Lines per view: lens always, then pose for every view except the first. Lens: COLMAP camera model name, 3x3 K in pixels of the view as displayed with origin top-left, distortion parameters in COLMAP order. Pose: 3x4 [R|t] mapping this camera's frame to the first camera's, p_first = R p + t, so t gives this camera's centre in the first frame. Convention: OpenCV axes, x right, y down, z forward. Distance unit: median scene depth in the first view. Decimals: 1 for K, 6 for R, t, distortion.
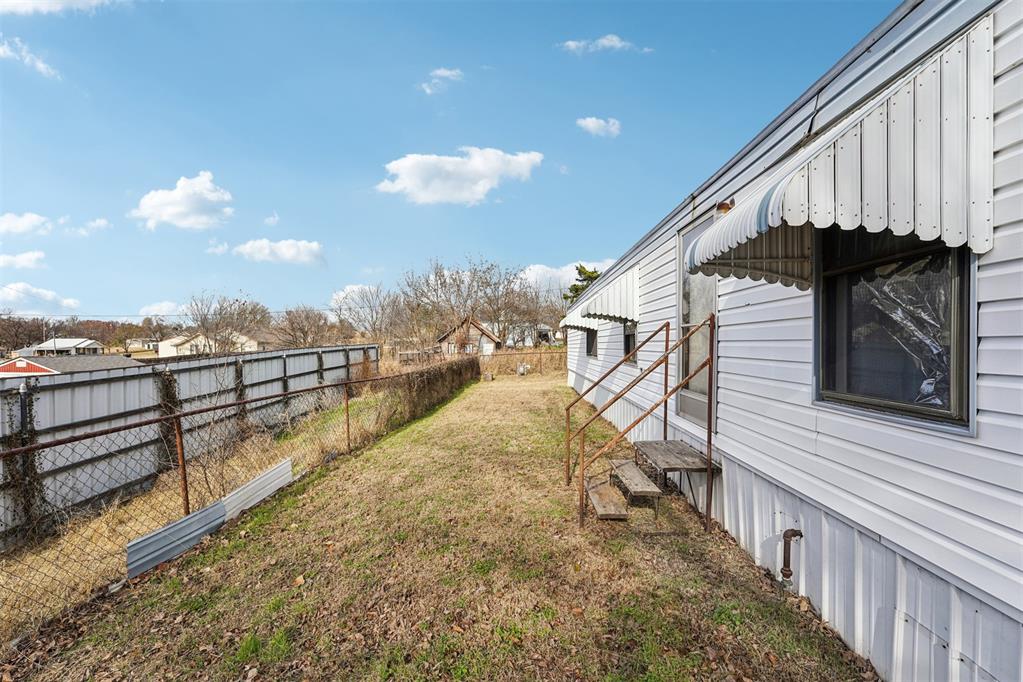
lens RADIAL K [[419.3, 0, 507.8], [0, 419.3, 356.1], [0, 0, 1]] dist [-0.002578, -0.000206]
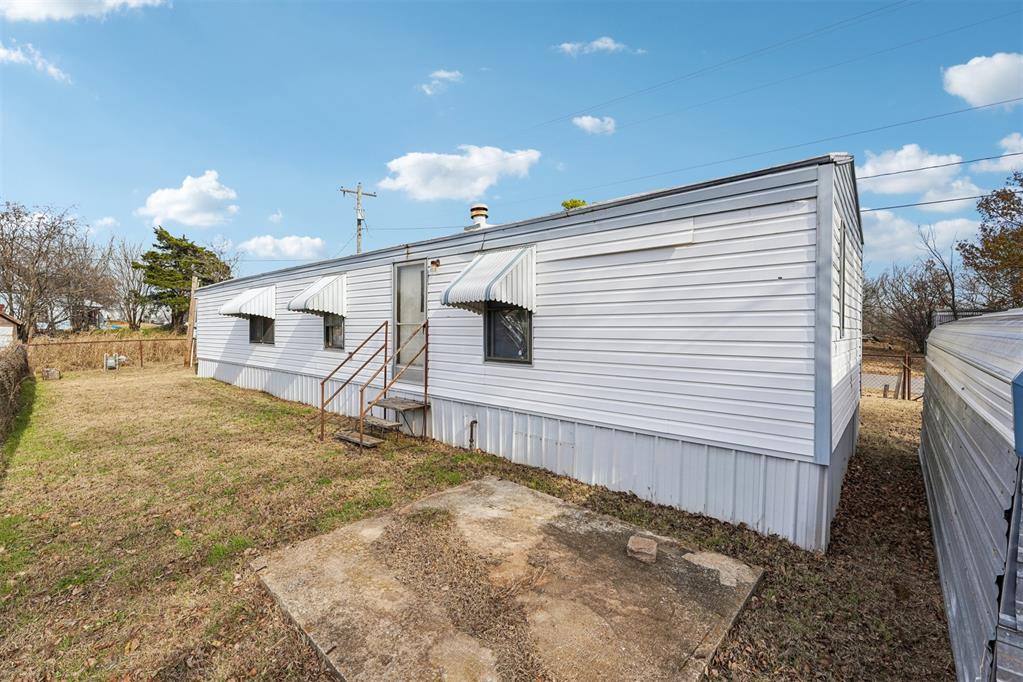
lens RADIAL K [[440.7, 0, 512.4], [0, 440.7, 342.0], [0, 0, 1]] dist [-0.000232, 0.000008]
pose [[0.631421, -0.010009, 0.775376, -0.751316], [0.009430, 0.999942, 0.005228, -0.011140], [-0.775383, 0.004010, 0.631478, -0.481409]]
